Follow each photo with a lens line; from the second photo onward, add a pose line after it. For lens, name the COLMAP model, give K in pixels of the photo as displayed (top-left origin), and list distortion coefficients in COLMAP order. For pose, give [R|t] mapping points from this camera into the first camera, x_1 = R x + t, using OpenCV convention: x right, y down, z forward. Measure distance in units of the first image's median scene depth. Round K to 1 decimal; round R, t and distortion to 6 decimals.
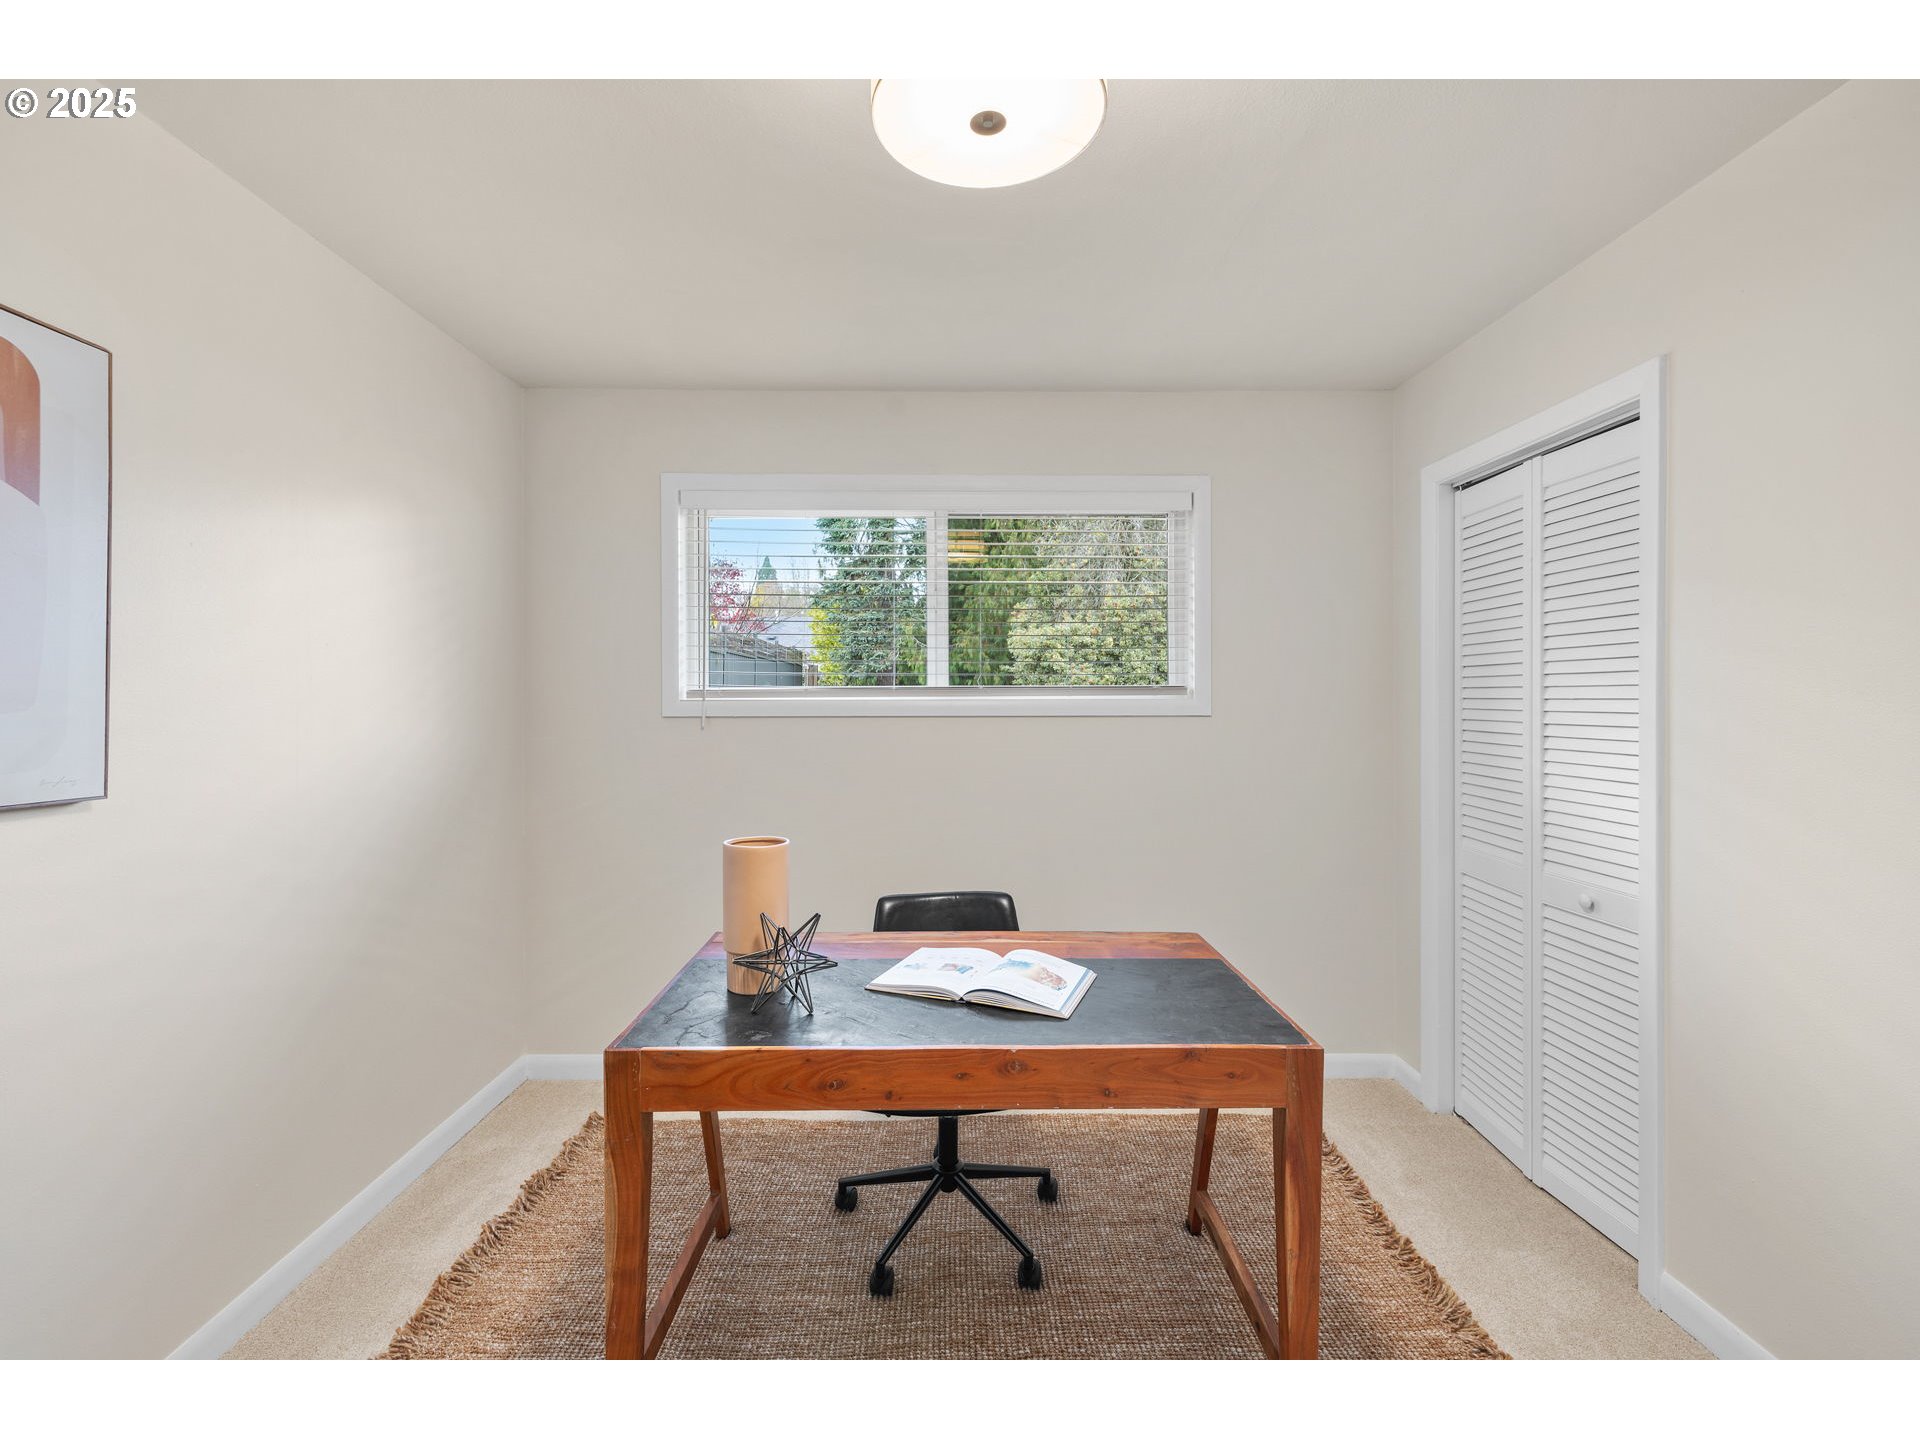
lens RADIAL K [[823.5, 0, 952.2], [0, 823.5, 710.0], [0, 0, 1]] dist [-0.001227, 0.000190]
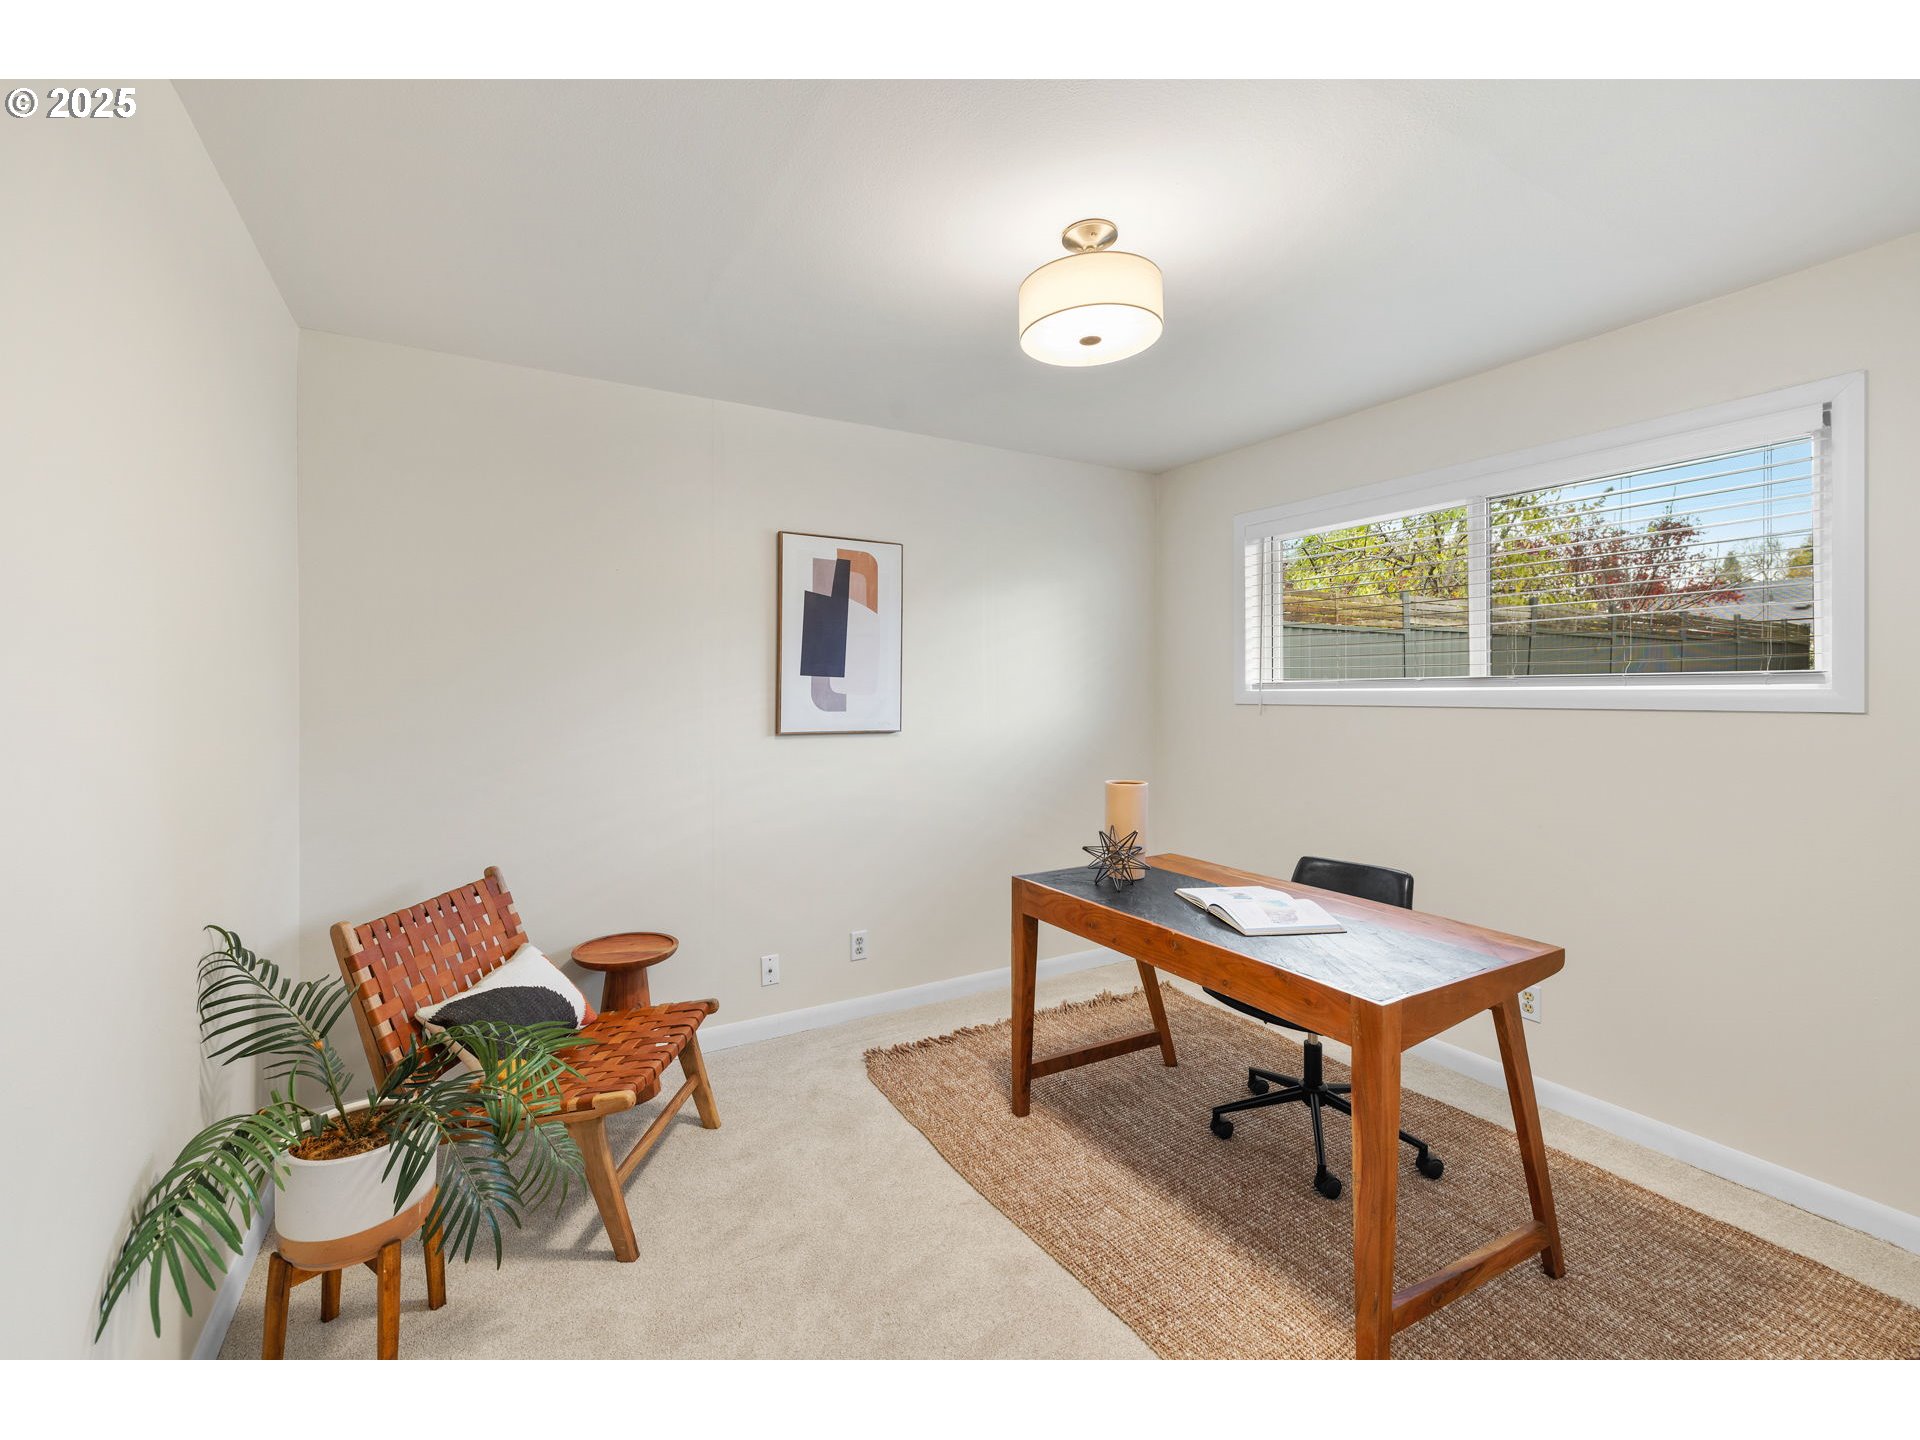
lens RADIAL K [[823.5, 0, 952.2], [0, 823.5, 710.0], [0, 0, 1]] dist [-0.001227, 0.000190]
pose [[0.486872, 0.019433, -0.873257, 0.707028], [-0.011688, 0.999808, 0.015732, 0.003470], [0.873395, 0.002547, 0.487006, -0.024121]]
